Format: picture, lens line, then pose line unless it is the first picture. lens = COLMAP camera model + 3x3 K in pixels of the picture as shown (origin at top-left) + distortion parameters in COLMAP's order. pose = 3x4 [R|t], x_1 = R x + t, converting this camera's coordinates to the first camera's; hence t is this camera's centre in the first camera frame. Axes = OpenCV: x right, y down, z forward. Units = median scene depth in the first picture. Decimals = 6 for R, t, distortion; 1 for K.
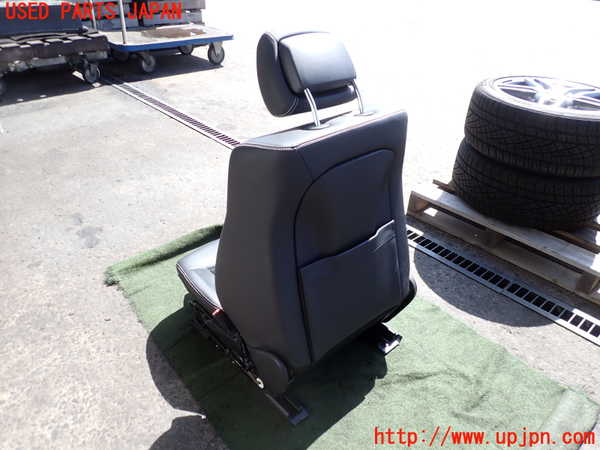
lens RADIAL K [[449.8, 0, 296.5], [0, 449.8, 228.9], [0, 0, 1]] dist [0.003885, 0.006301]
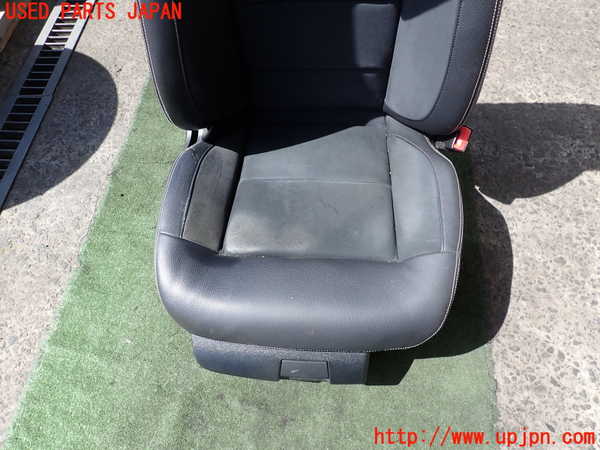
lens RADIAL K [[449.8, 0, 296.5], [0, 449.8, 228.9], [0, 0, 1]] dist [0.003885, 0.006301]
pose [[-0.705298, -0.613309, 0.355538, -0.284455], [0.393837, 0.078024, 0.915863, -0.450876], [-0.589447, 0.785980, 0.186513, 0.987264]]
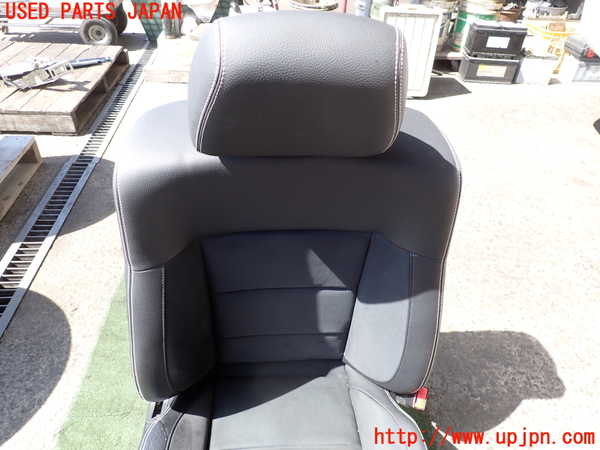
lens RADIAL K [[449.8, 0, 296.5], [0, 449.8, 228.9], [0, 0, 1]] dist [0.003885, 0.006301]
pose [[-0.785456, -0.437368, 0.437913, -0.192326], [0.263959, 0.403249, 0.876194, -0.539674], [-0.559807, 0.803803, -0.201288, 0.912055]]
